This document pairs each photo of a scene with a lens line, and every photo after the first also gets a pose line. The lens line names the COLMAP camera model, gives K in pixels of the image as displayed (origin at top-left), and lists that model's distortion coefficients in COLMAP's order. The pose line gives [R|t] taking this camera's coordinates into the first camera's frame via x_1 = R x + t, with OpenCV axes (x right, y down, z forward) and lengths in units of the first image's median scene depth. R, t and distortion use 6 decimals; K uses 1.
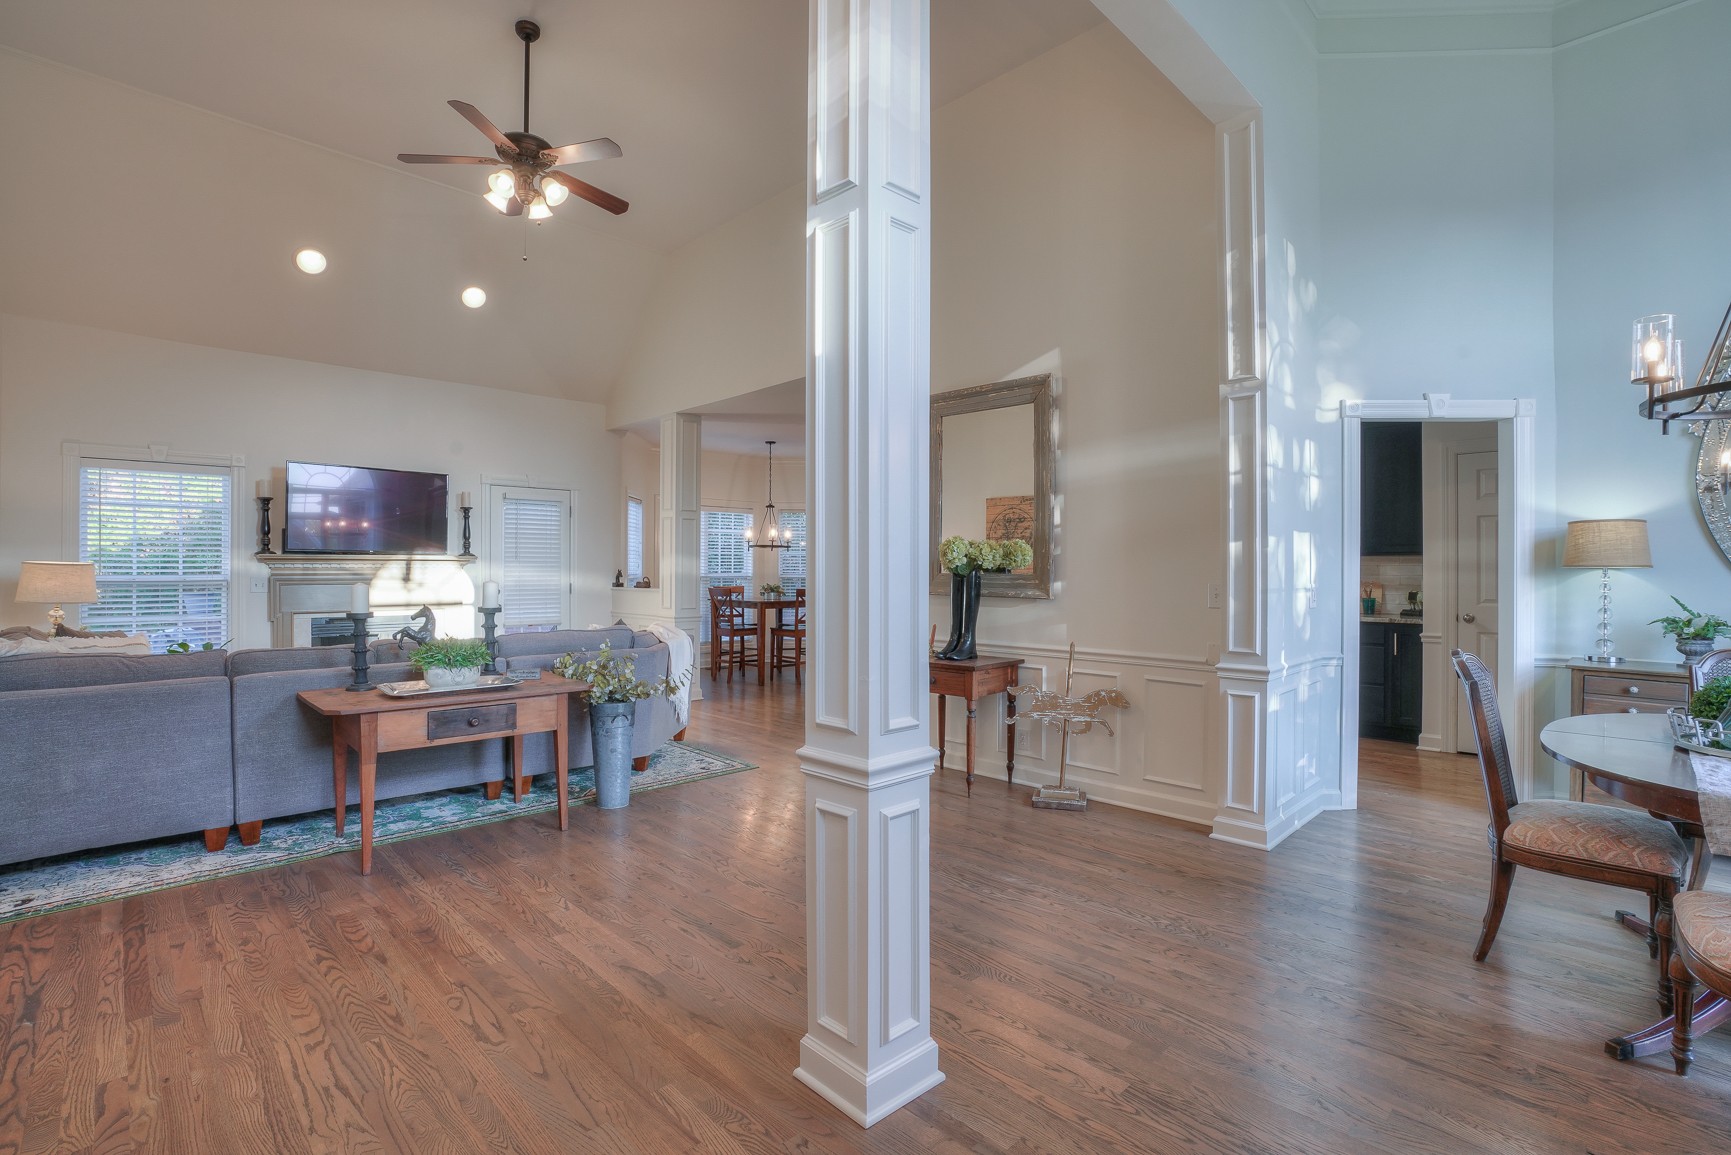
lens RADIAL K [[792.1, 0, 866.2], [0, 792.1, 574.3], [0, 0, 1]] dist [-0.054416, 0.014085]
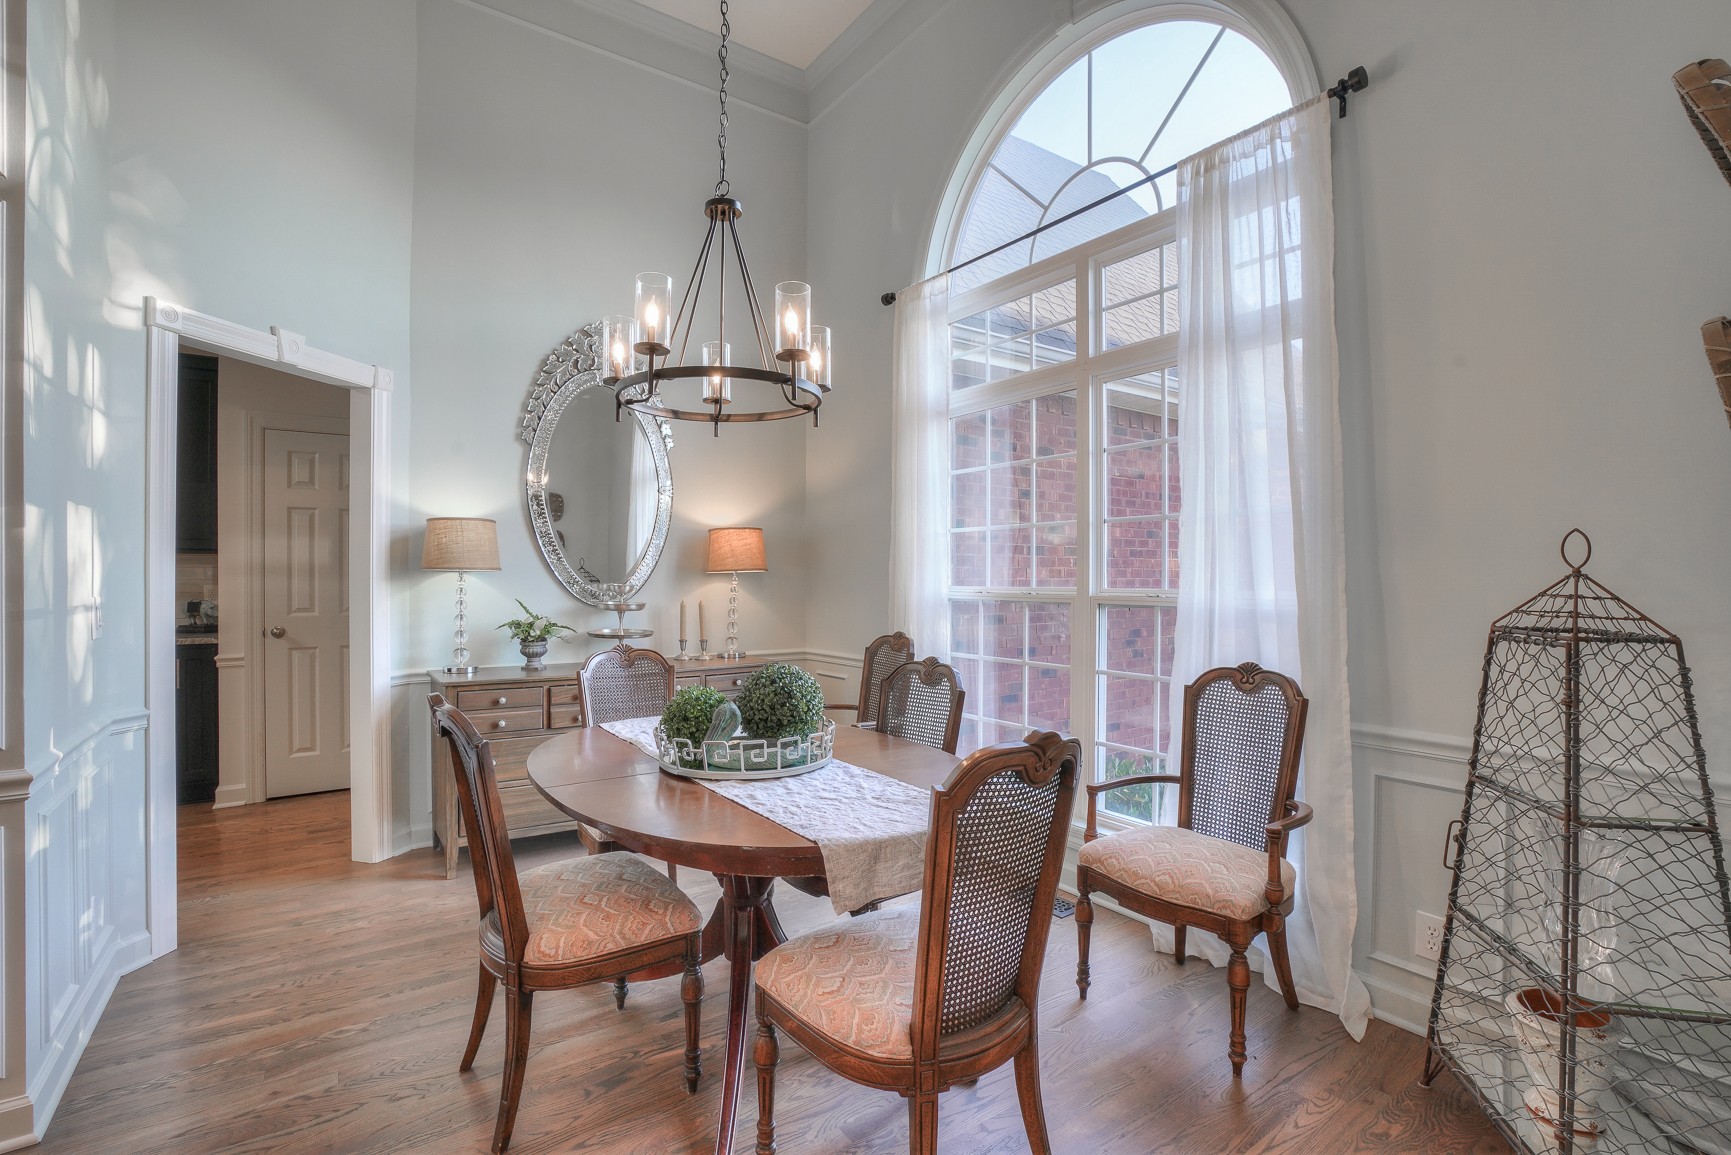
lens RADIAL K [[792.1, 0, 862.0], [0, 792.1, 571.1], [0, 0, 1]] dist [-0.054416, 0.014085]
pose [[0.168924, 0.001595, 0.985628, 0.115619], [0.004880, 0.999985, -0.002455, -0.002956], [-0.985617, 0.005224, 0.168914, 0.346842]]
